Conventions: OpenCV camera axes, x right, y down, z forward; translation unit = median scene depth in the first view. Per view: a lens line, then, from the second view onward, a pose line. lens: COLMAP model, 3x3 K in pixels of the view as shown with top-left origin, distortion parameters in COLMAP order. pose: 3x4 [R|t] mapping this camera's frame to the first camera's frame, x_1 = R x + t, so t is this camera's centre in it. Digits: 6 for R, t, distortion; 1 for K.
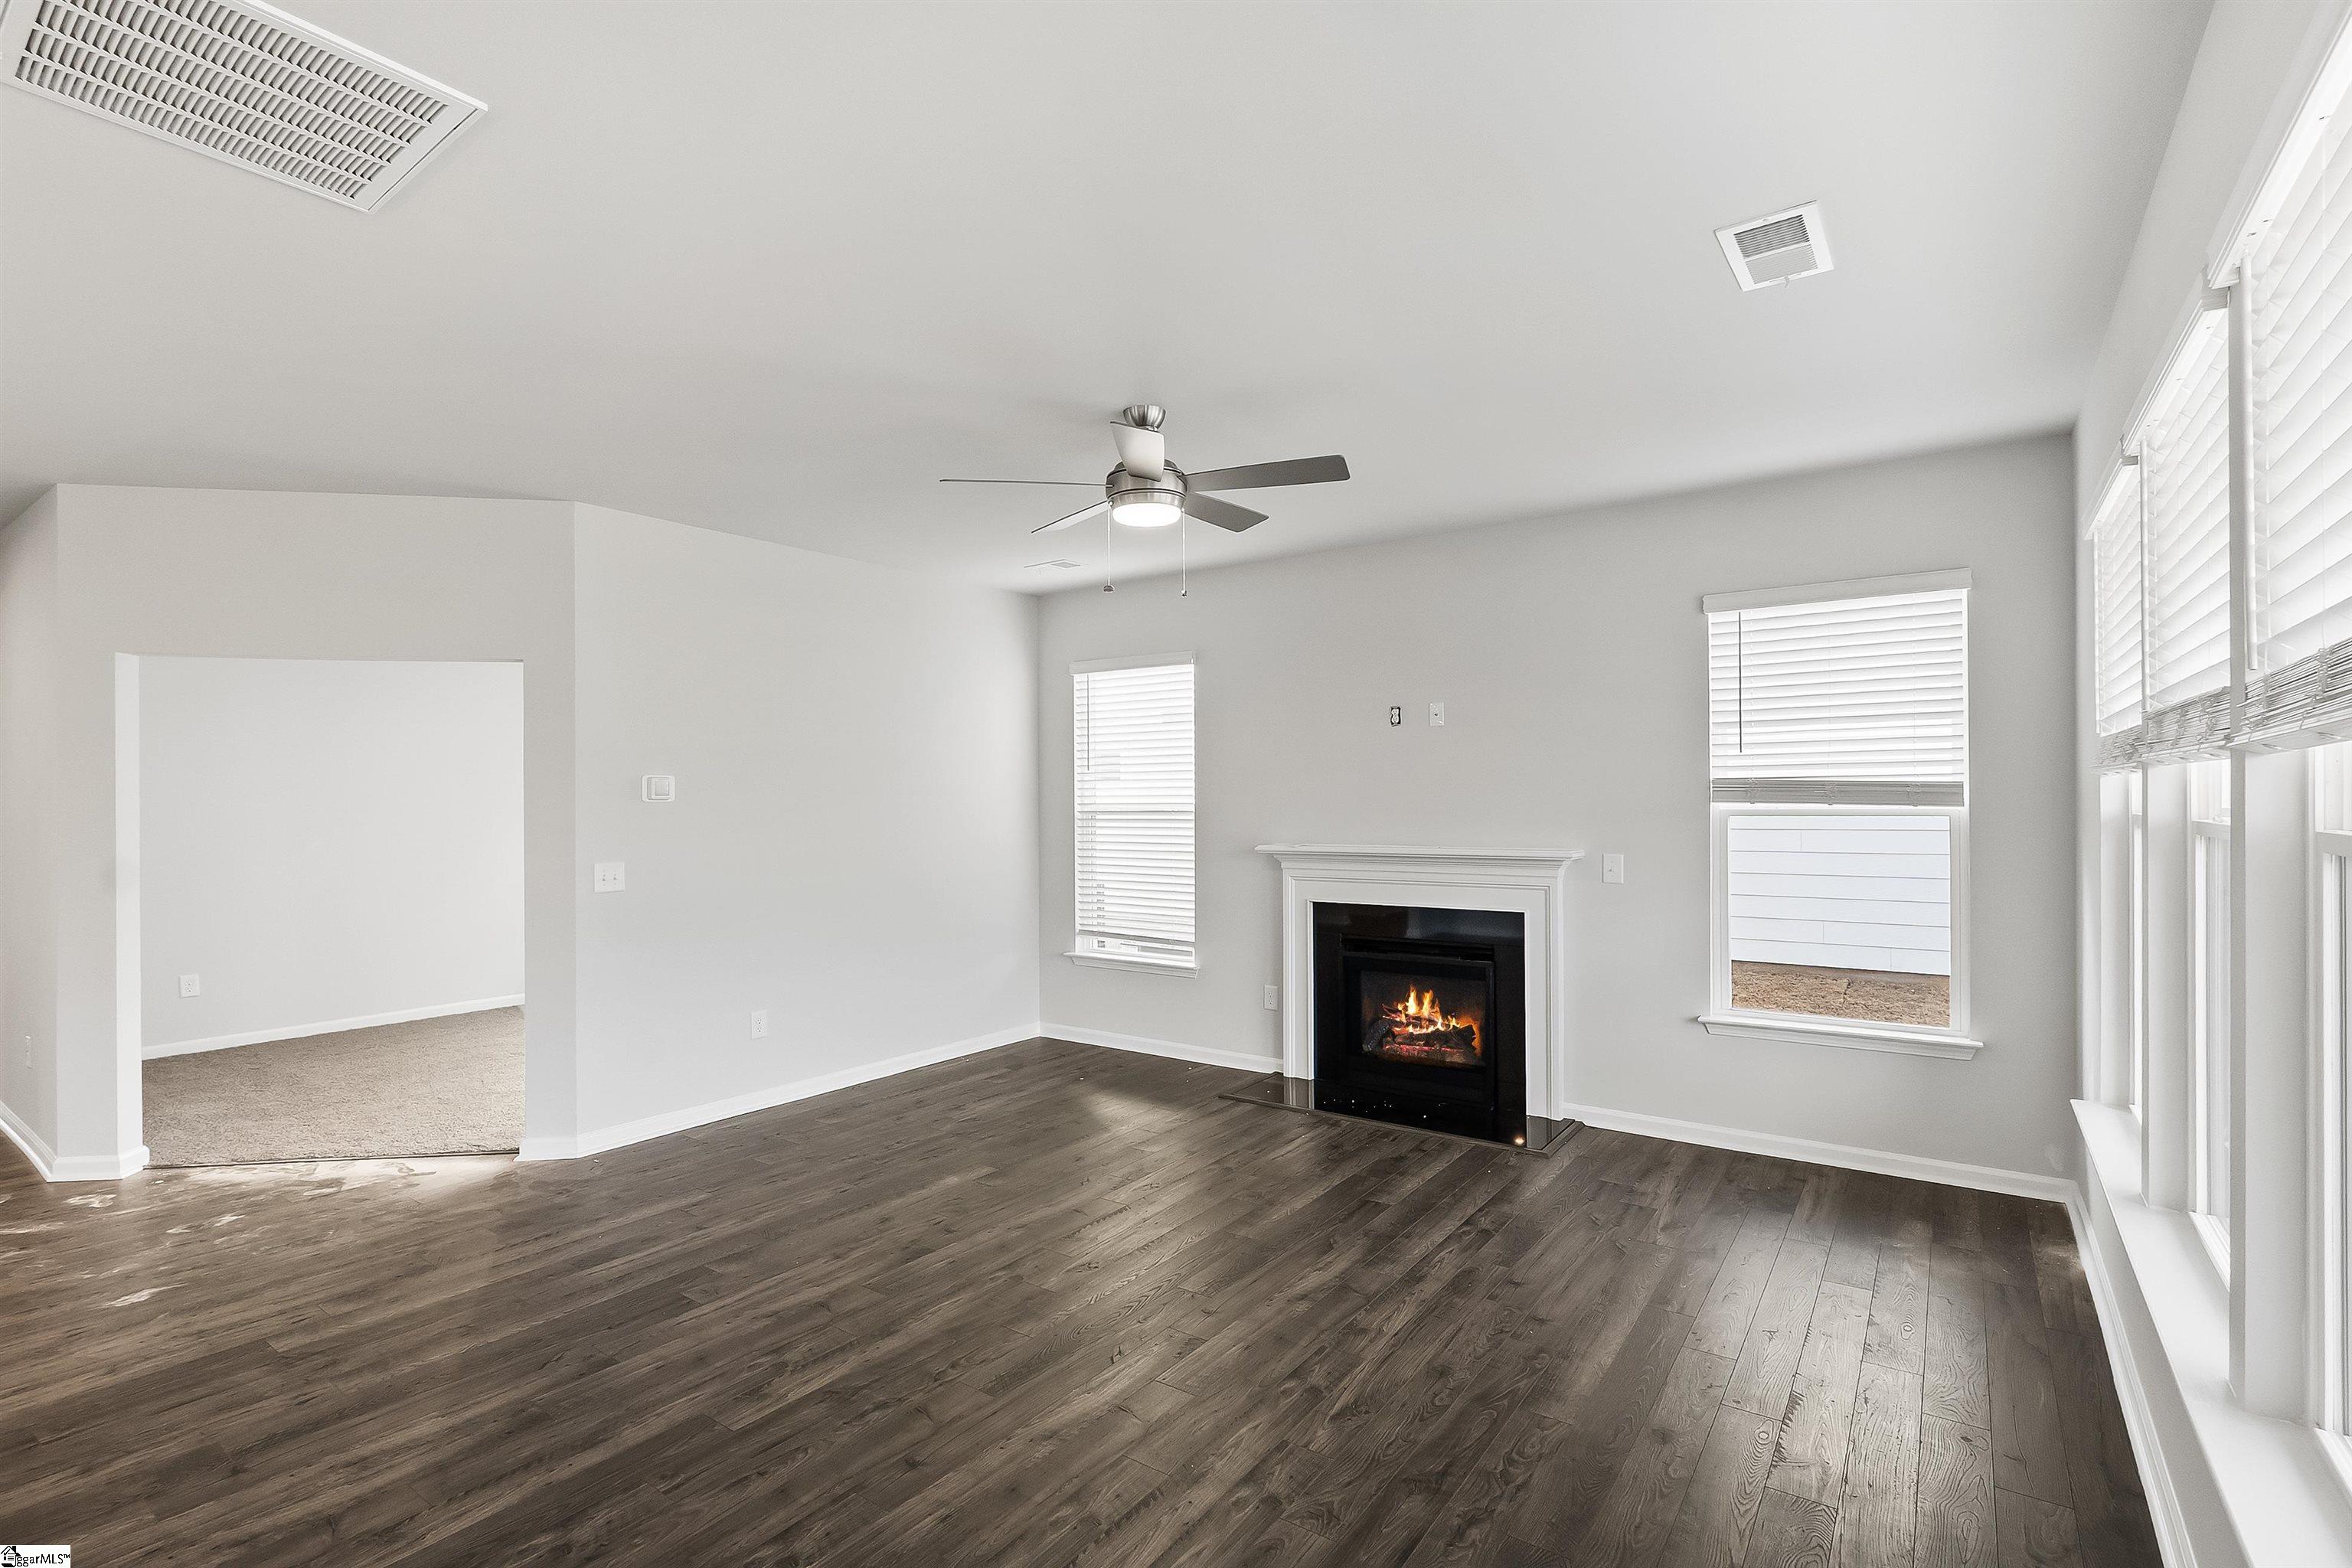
lens RADIAL K [[1090.6, 0, 1182.0], [0, 1090.6, 804.1], [0, 0, 1]] dist [-0.004623, 0.000224]
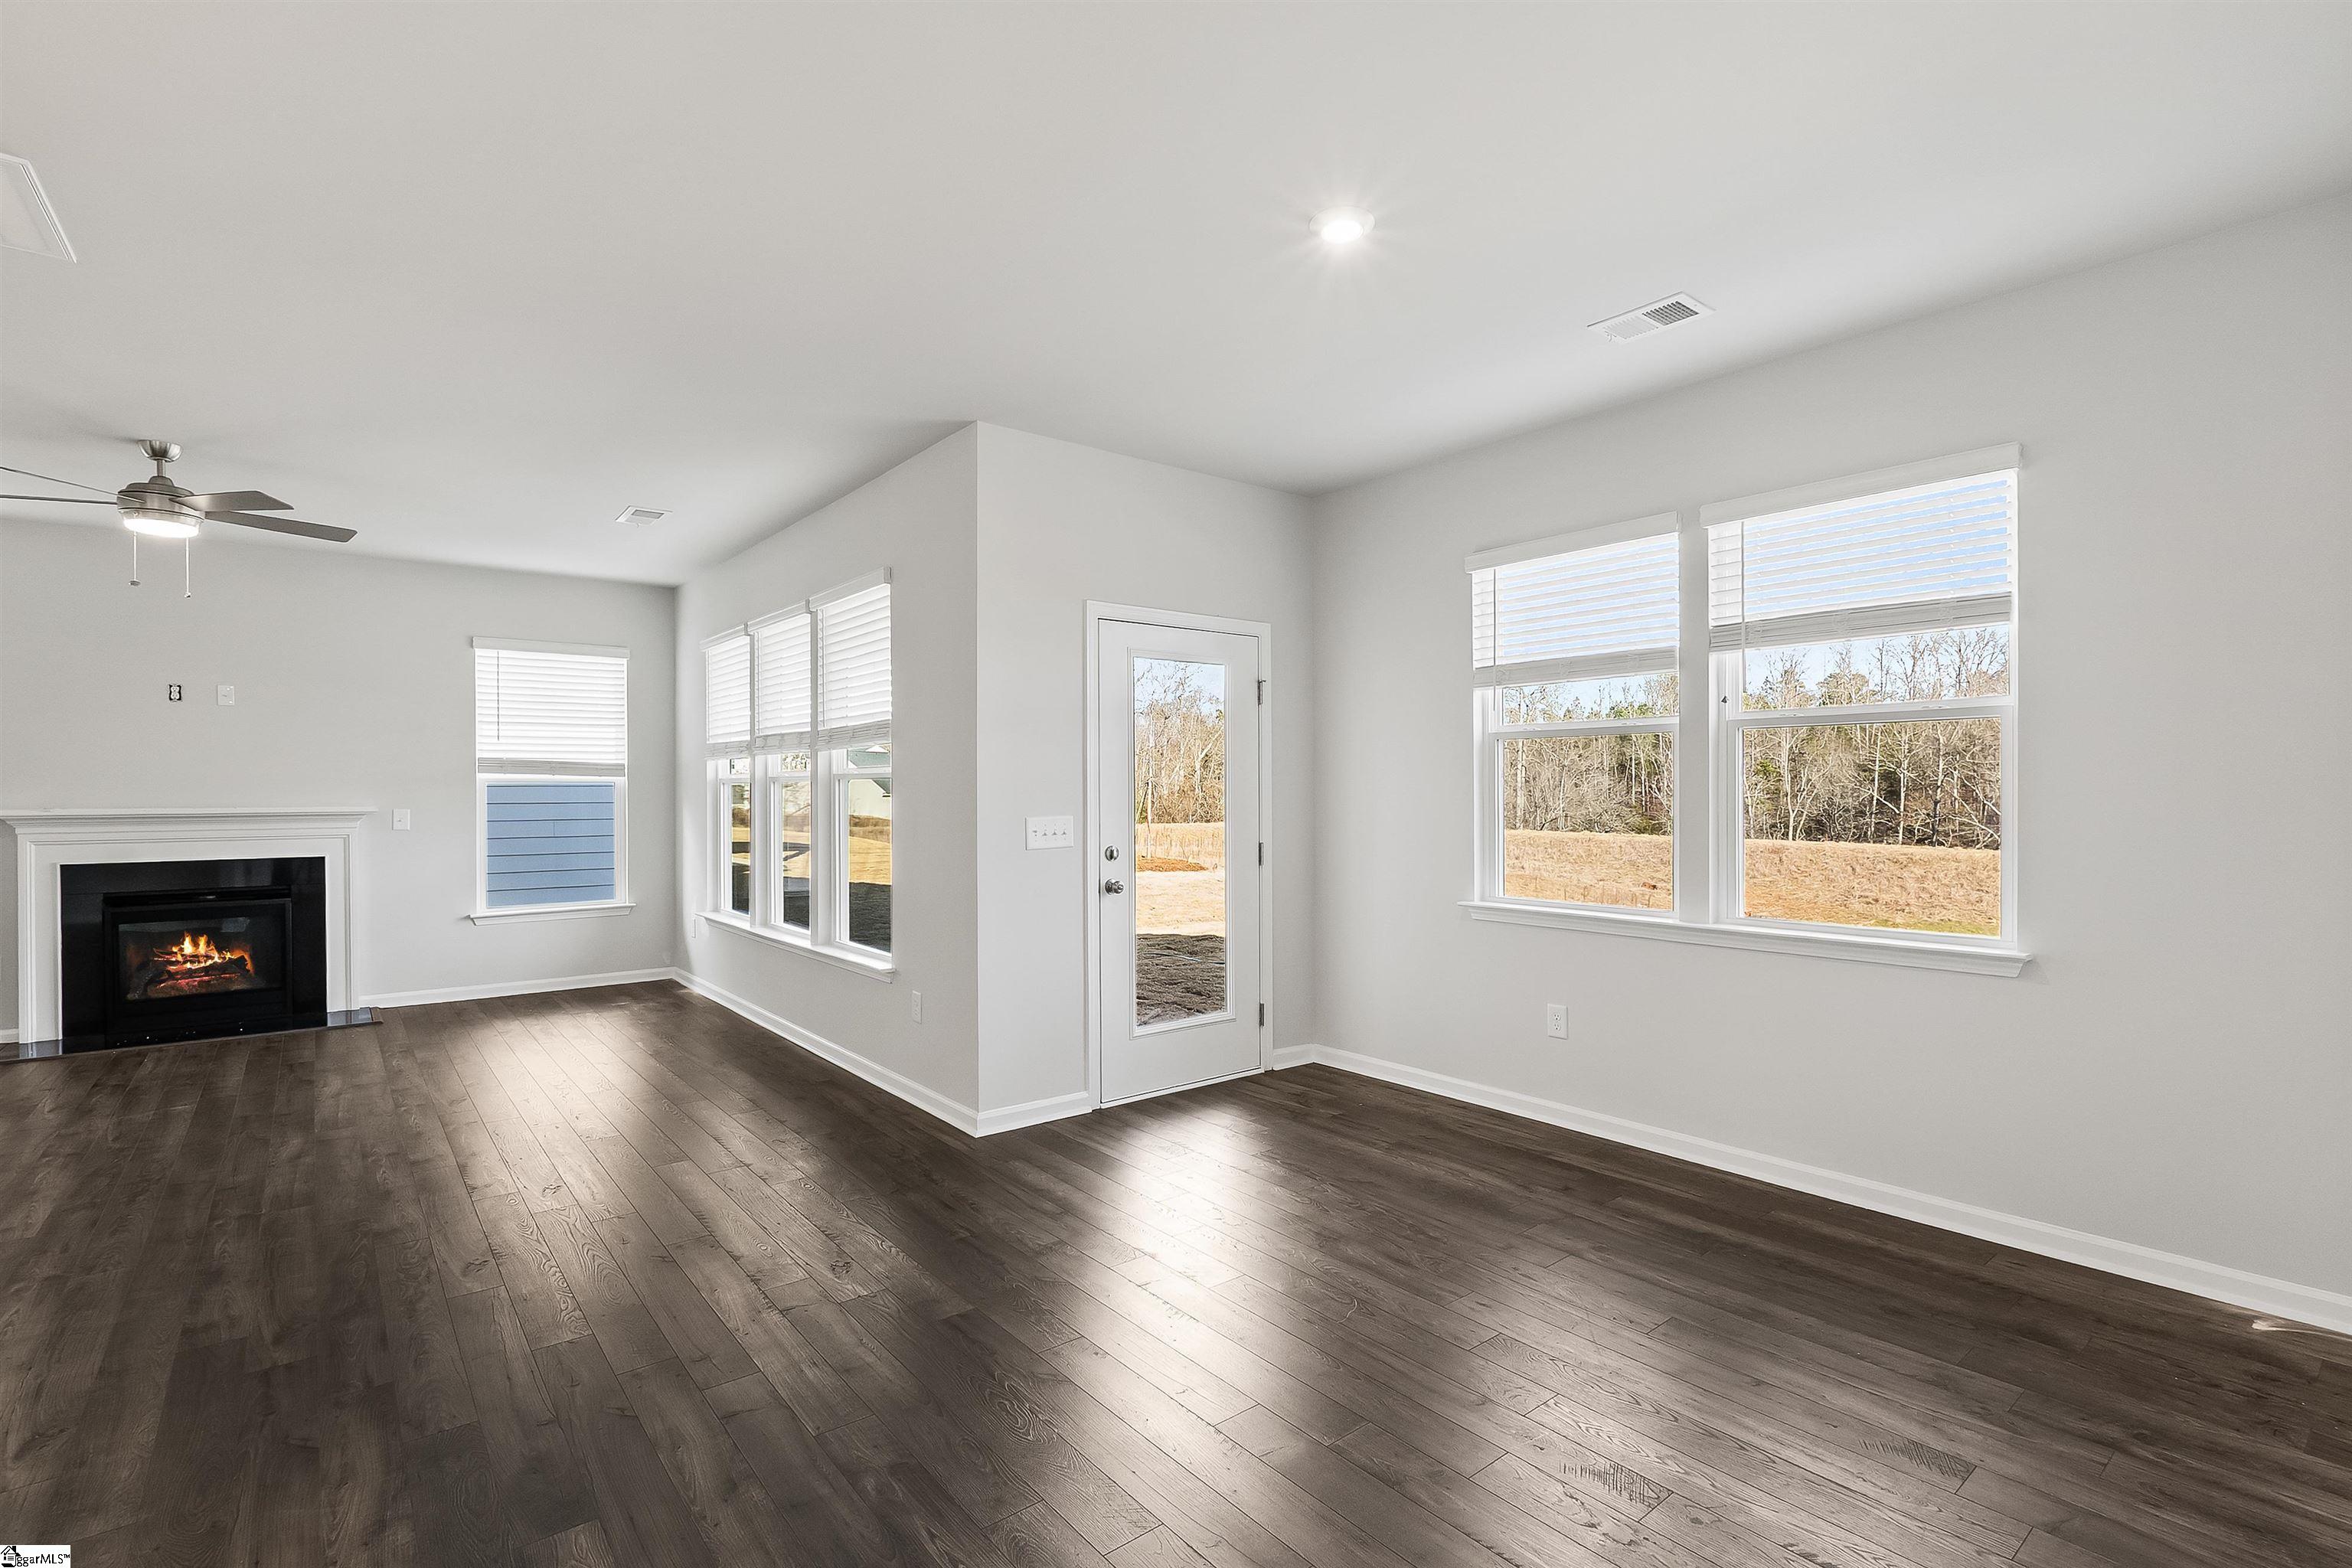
lens RADIAL K [[1090.6, 0, 1180.9], [0, 1090.6, 784.4], [0, 0, 1]] dist [-0.004623, 0.000224]
pose [[0.272928, 0.009365, 0.961989, -0.619256], [0.000483, 0.999951, -0.009872, 0.026307], [-0.962034, 0.003159, 0.272910, -0.316712]]
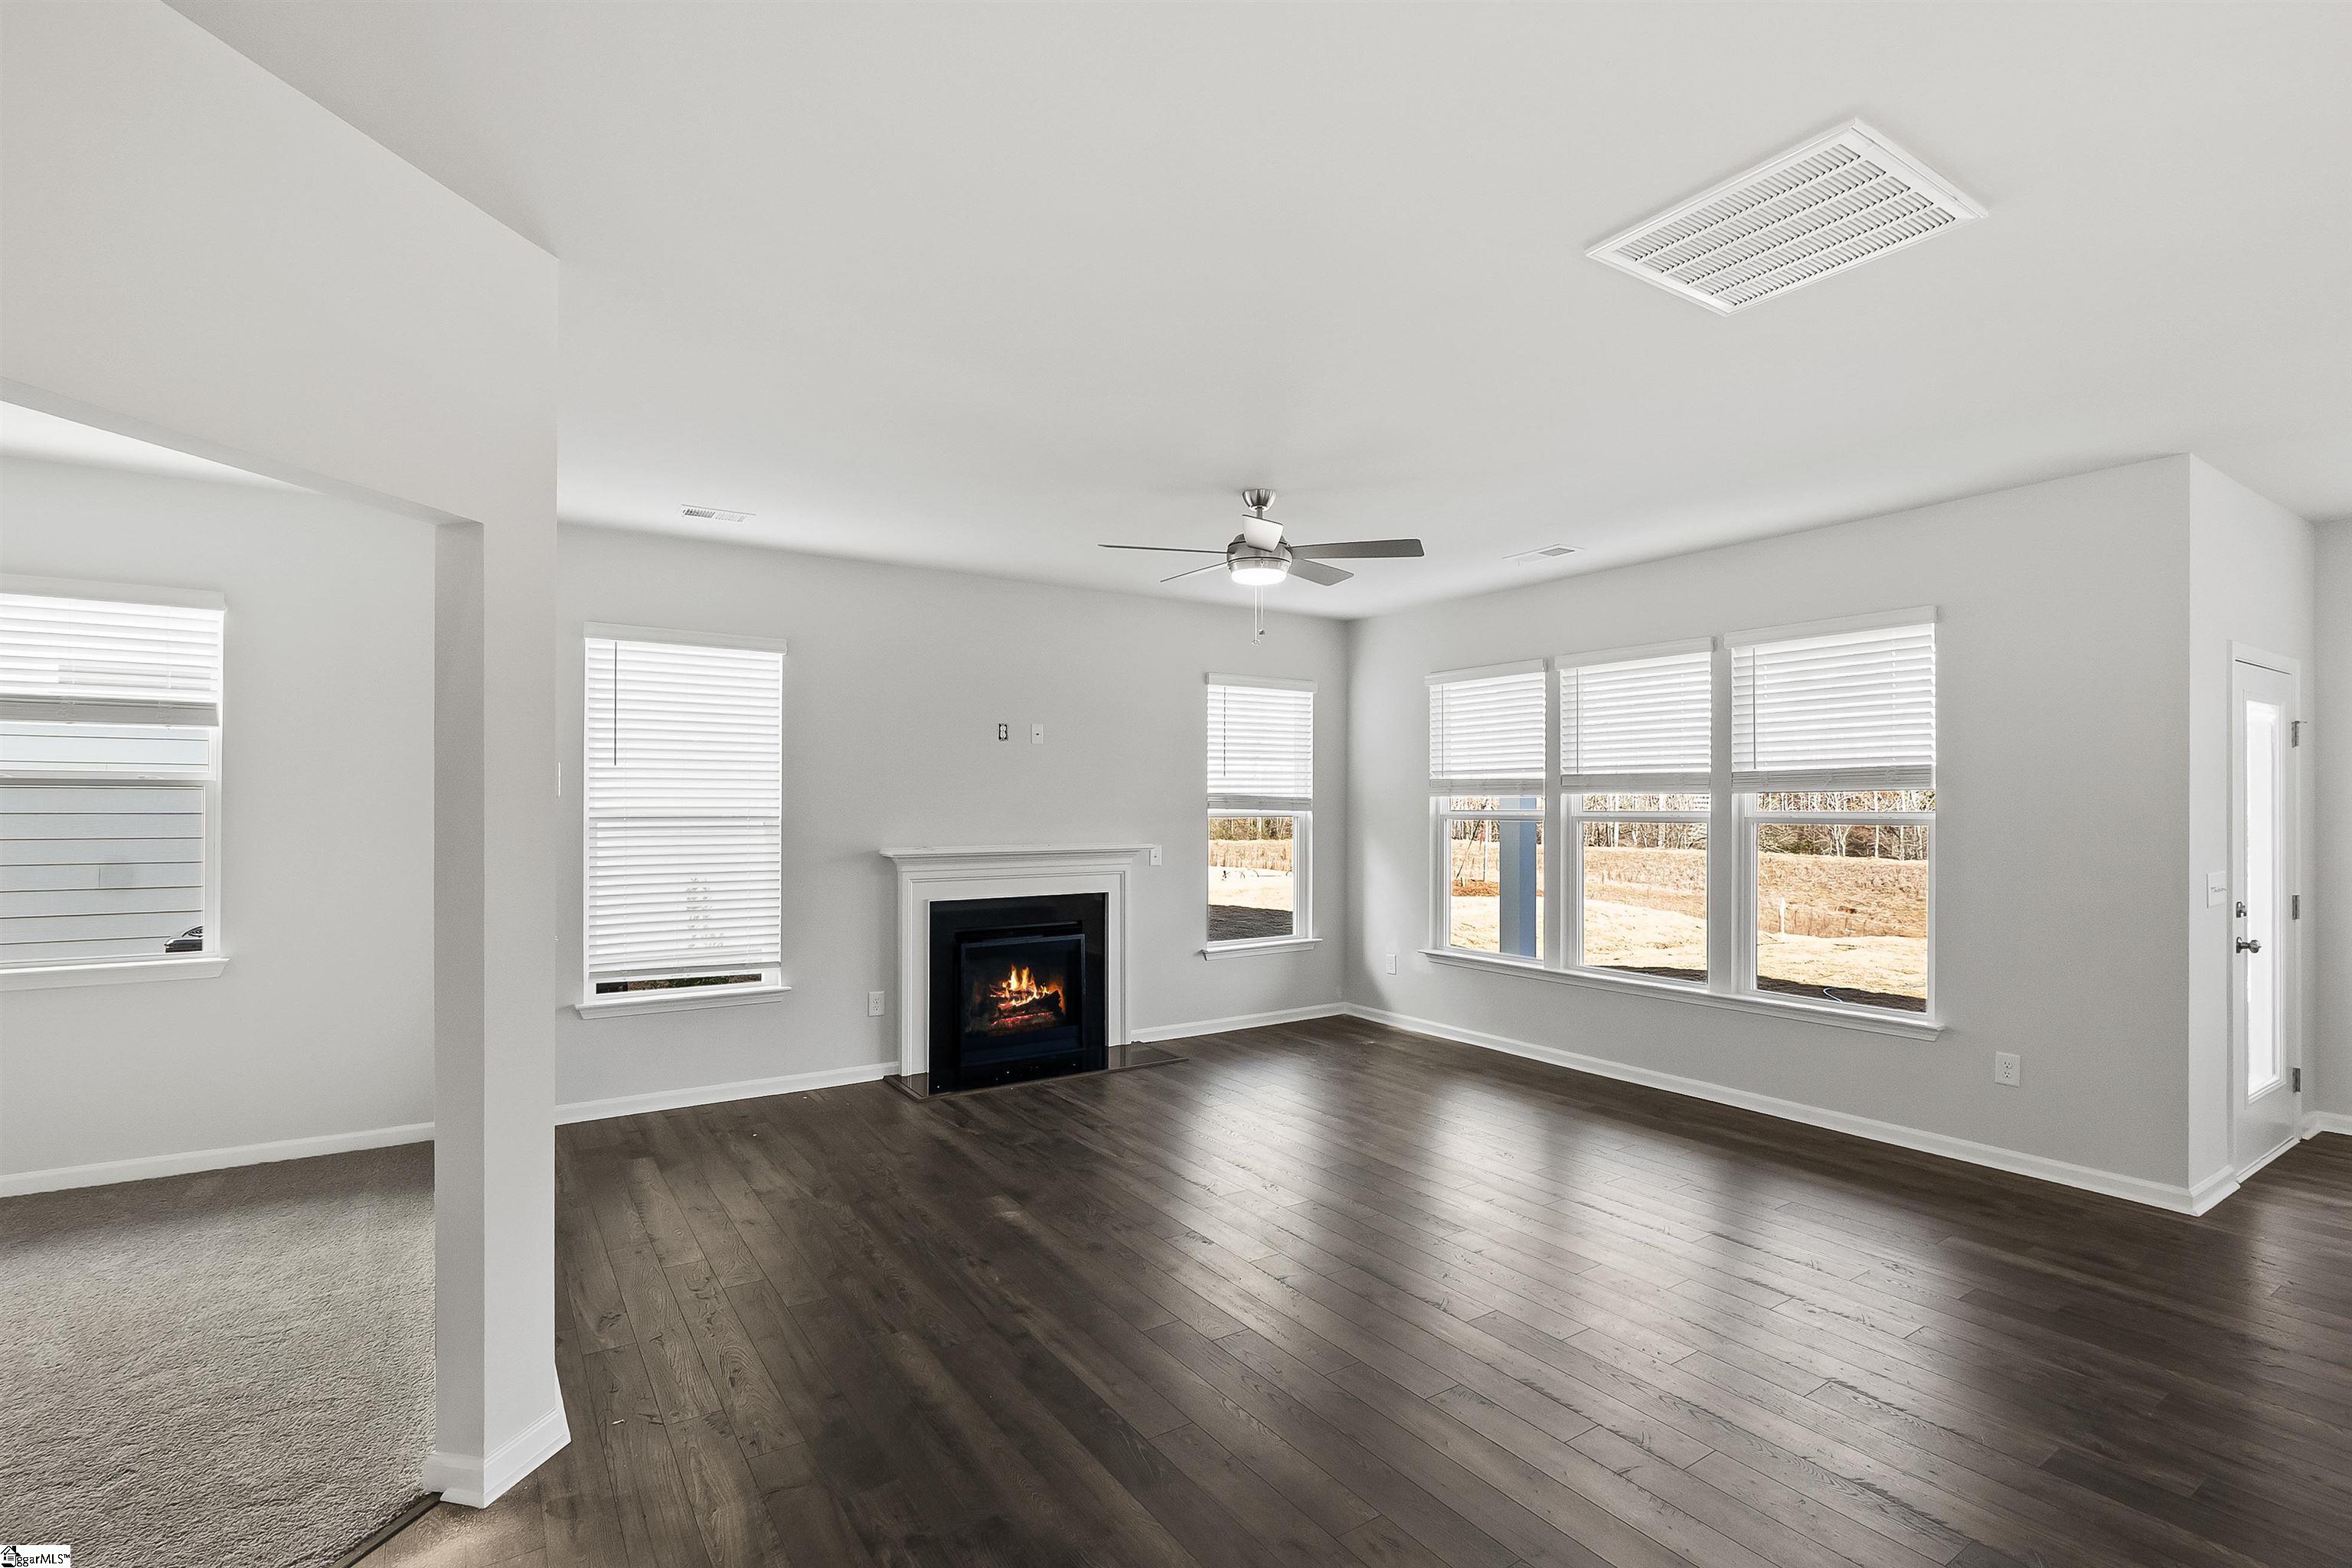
lens RADIAL K [[1090.6, 0, 1179.4], [0, 1090.6, 767.8], [0, 0, 1]] dist [-0.004623, 0.000224]
pose [[0.358063, 0.036442, 0.932986, -0.839838], [-0.003232, 0.999280, -0.037792, -0.000481], [-0.933692, 0.010517, 0.357923, 0.426999]]
